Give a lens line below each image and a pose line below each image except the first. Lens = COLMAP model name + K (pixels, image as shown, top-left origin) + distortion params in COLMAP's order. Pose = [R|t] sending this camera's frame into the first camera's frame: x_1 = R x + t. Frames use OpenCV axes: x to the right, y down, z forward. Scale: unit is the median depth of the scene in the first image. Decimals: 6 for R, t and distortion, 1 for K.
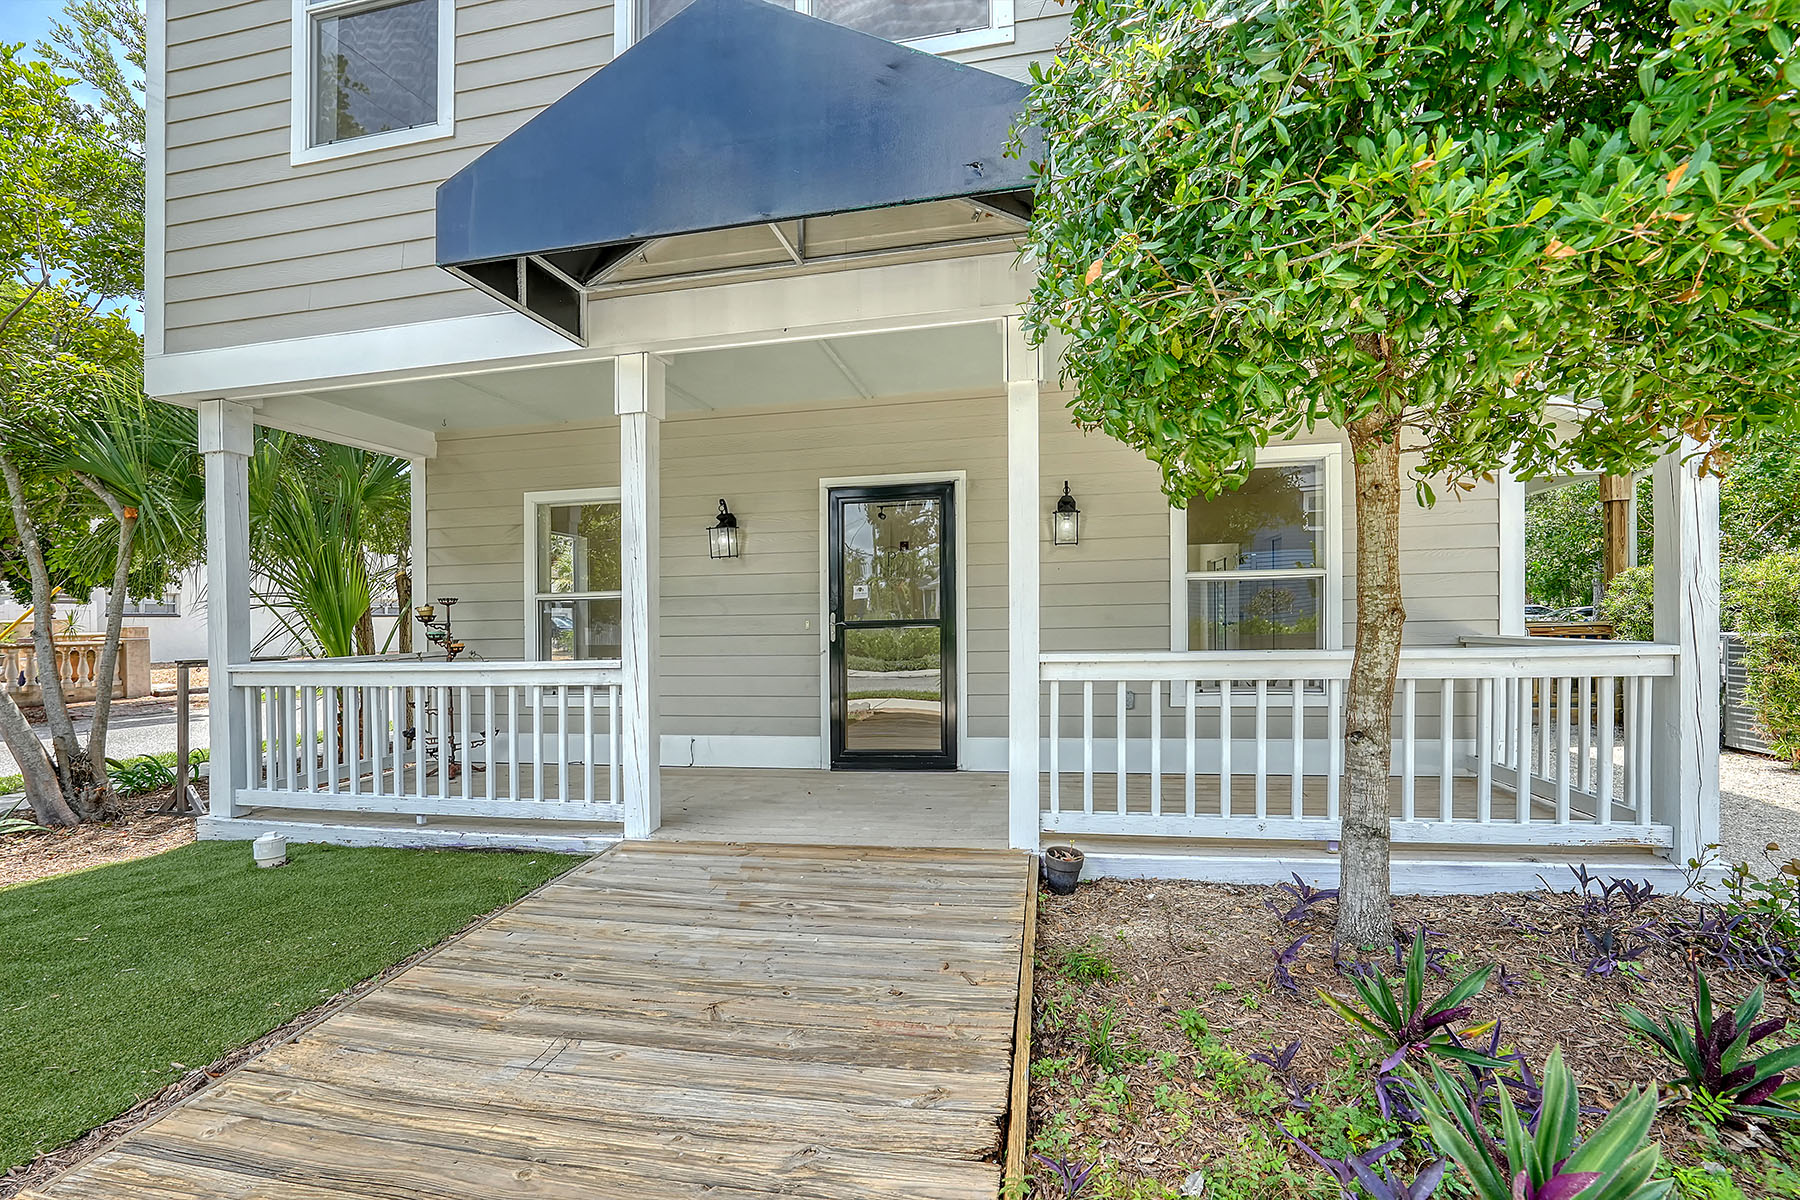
lens RADIAL K [[772.4, 0, 900.0], [0, 772.4, 600.0], [0, 0, 1]] dist [-0.000542, 0.000094]
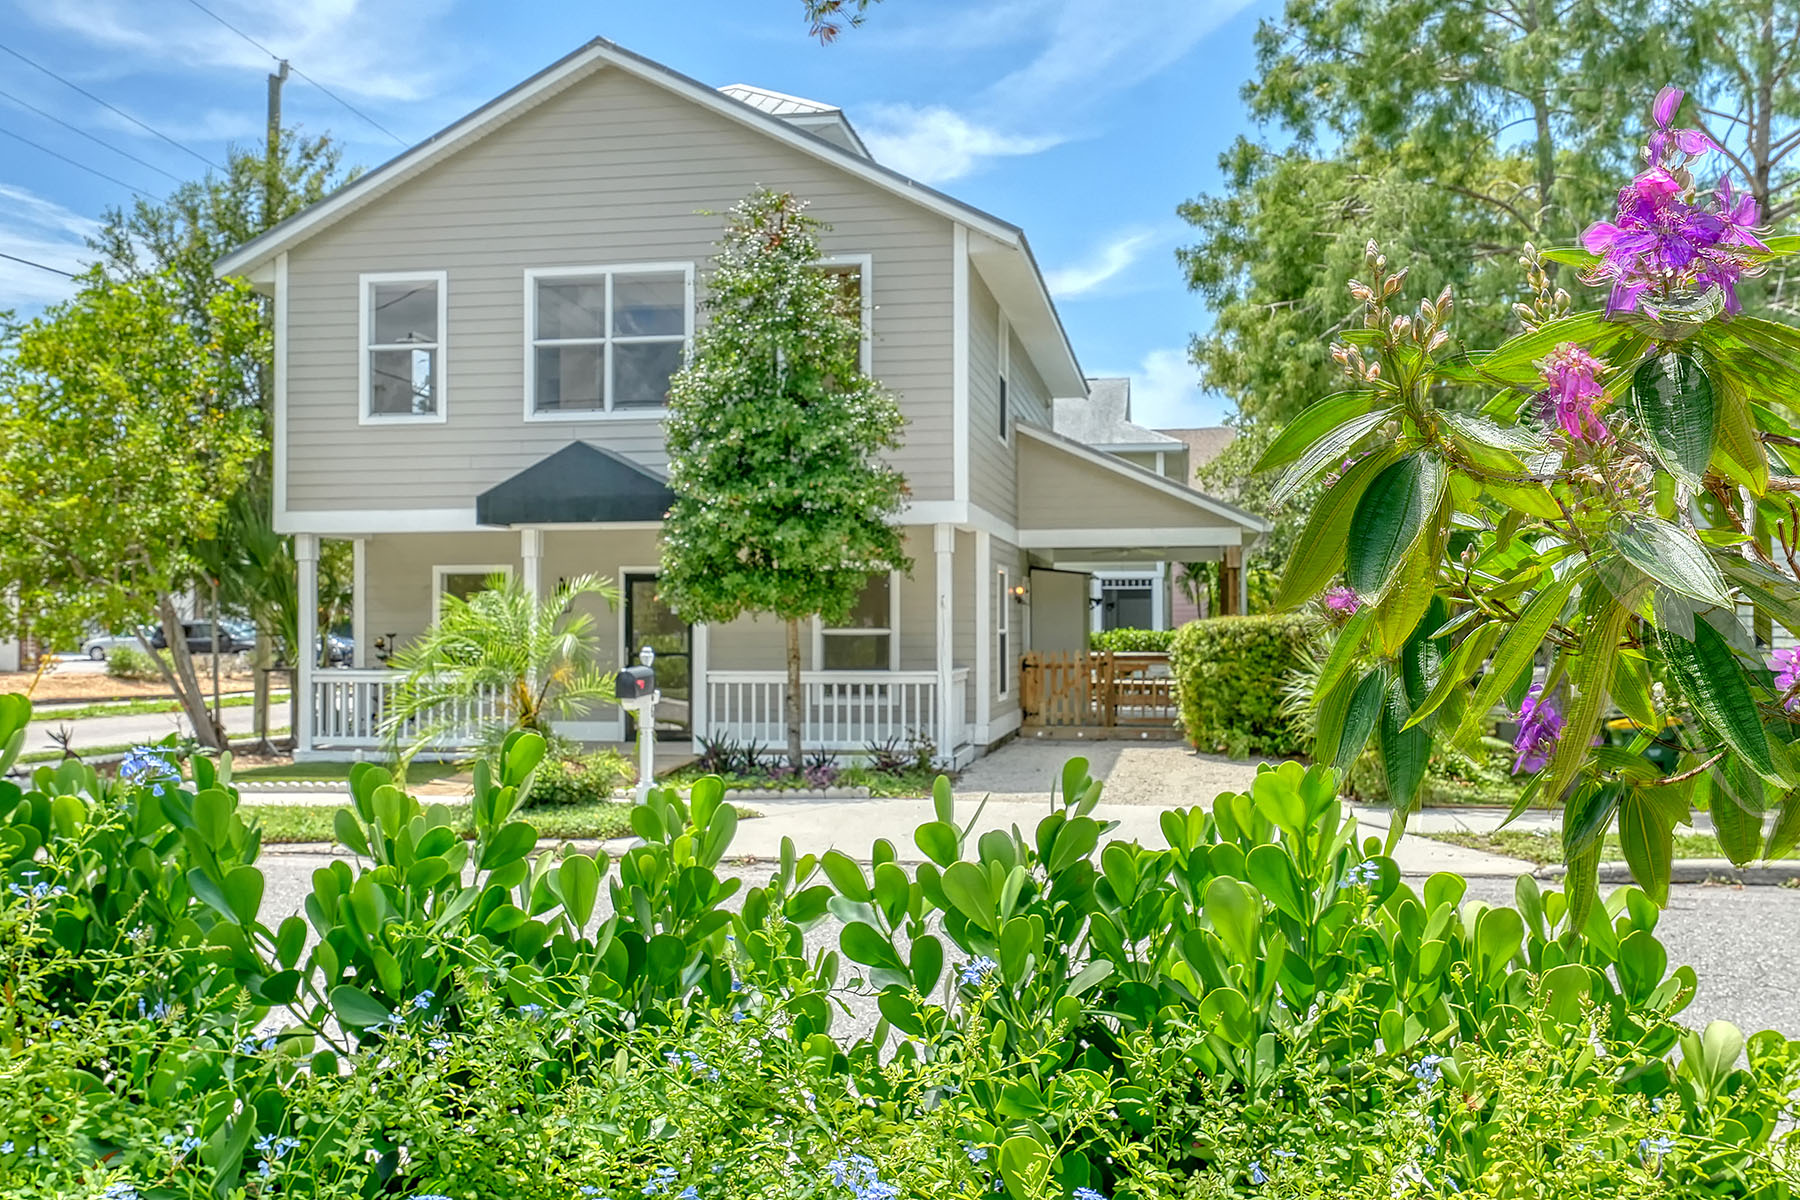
lens RADIAL K [[1304.2, 0, 900.0], [0, 1304.2, 600.0], [0, 0, 1]] dist [0.001738, 0.000385]
pose [[0.996019, 0.029032, 0.084283, 0.341428], [-0.029098, 0.999576, -0.000441, -0.130835], [-0.084260, -0.002014, 0.996442, -2.434655]]
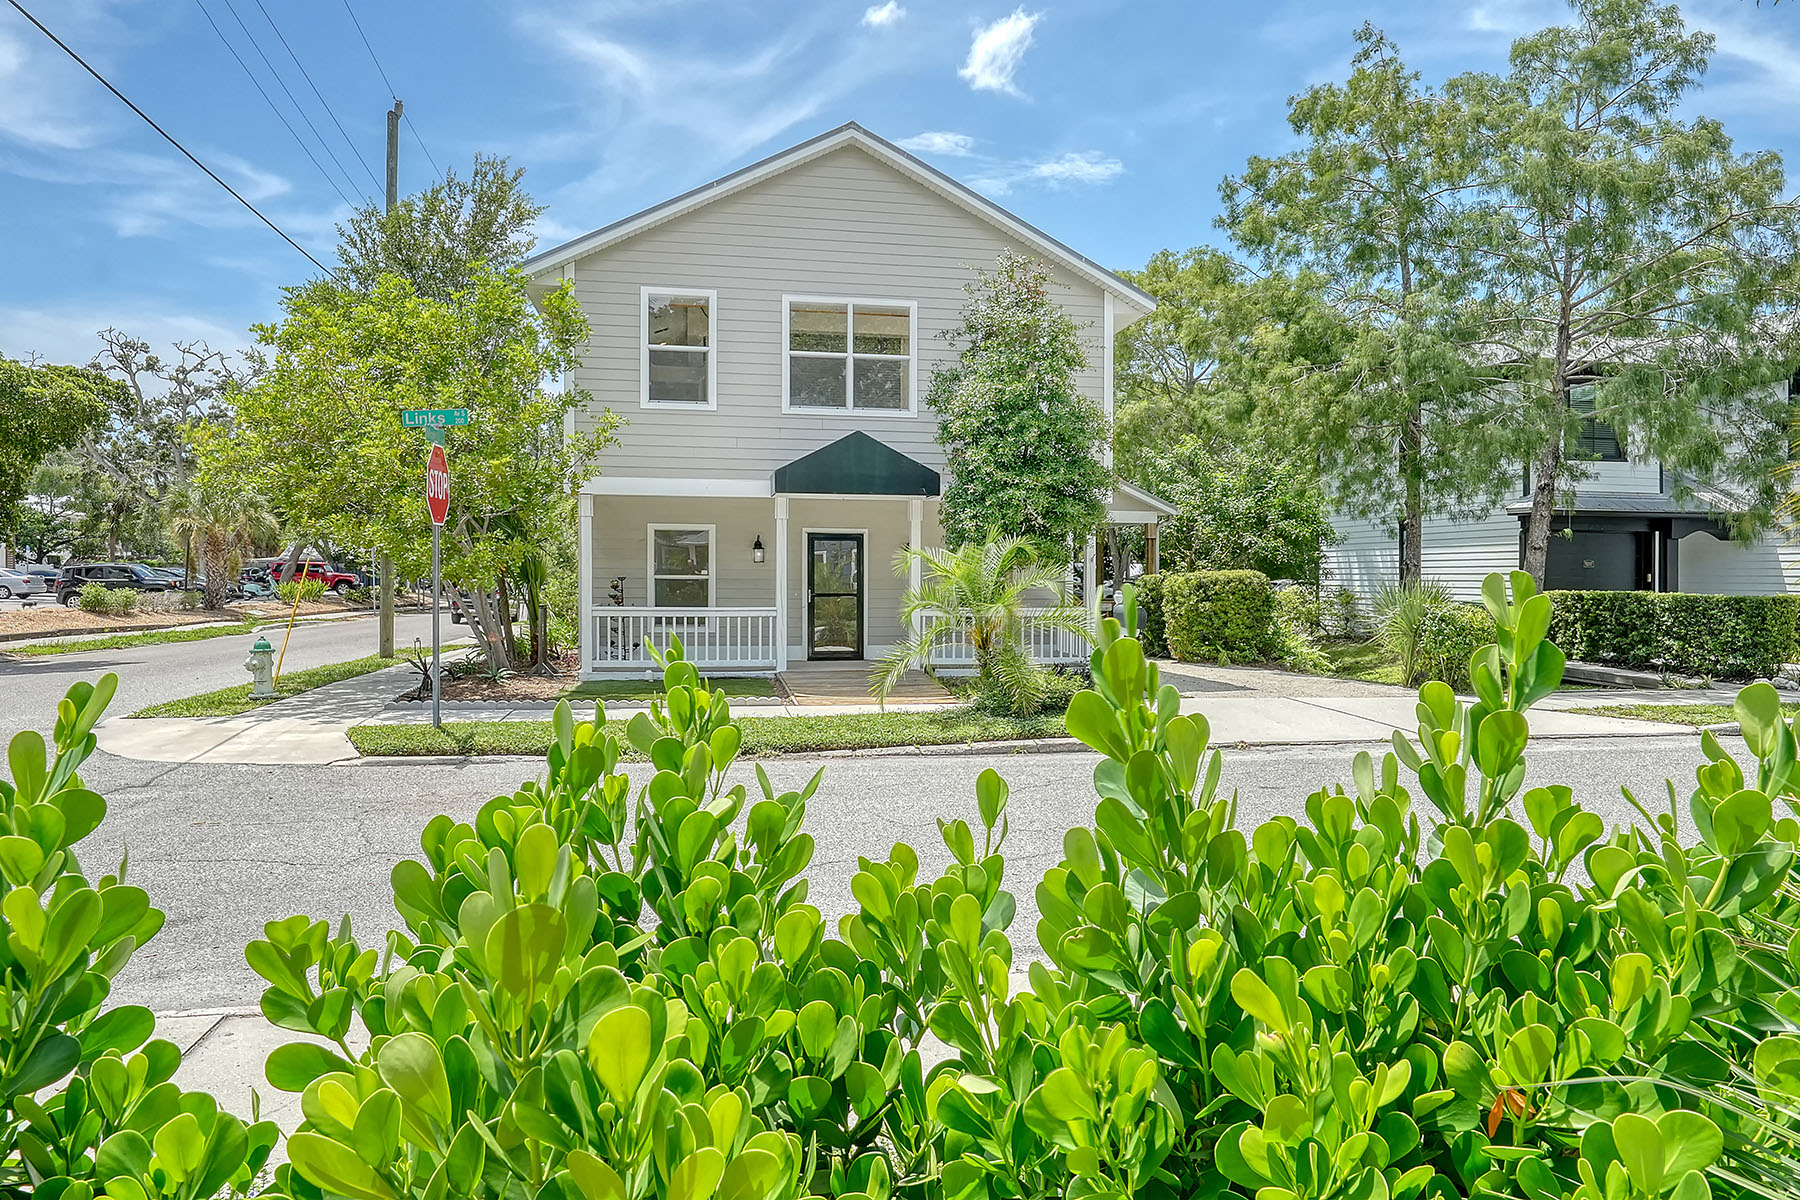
lens RADIAL K [[923.4, 0, 898.9], [0, 923.4, 571.8], [0, 0, 1]] dist [-0.018323, -0.000163]
pose [[0.935208, 0.038928, 0.351952, -0.991448], [-0.043592, 0.999035, 0.005335, -0.074958], [-0.351405, -0.020332, 0.936003, -2.022656]]
